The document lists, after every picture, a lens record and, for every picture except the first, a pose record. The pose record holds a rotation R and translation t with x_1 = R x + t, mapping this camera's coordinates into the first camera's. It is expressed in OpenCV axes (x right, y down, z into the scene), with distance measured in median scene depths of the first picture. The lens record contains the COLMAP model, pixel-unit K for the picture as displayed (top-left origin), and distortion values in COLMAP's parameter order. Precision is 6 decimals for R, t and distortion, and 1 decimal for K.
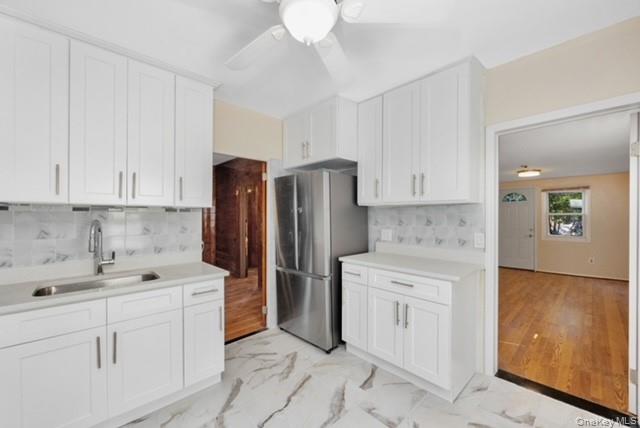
lens RADIAL K [[264.4, 0, 328.1], [0, 264.4, 215.4], [0, 0, 1]] dist [-0.001386, -0.000127]
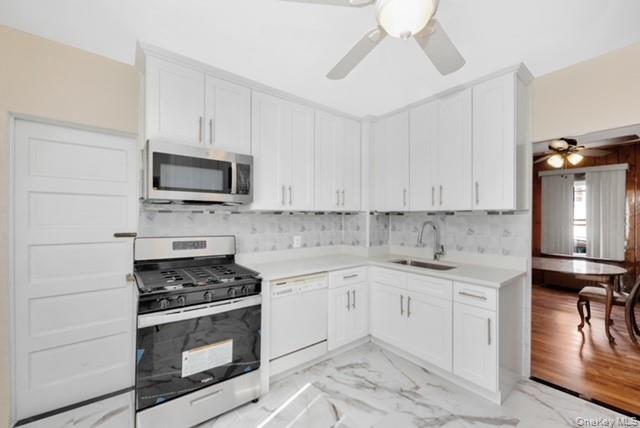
lens RADIAL K [[264.4, 0, 328.1], [0, 264.4, 215.4], [0, 0, 1]] dist [-0.001386, -0.000127]
pose [[-0.086248, -0.005228, -0.996260, 0.596193], [0.000785, 0.999986, -0.005316, -0.007536], [0.996273, -0.001240, -0.086243, 0.551669]]
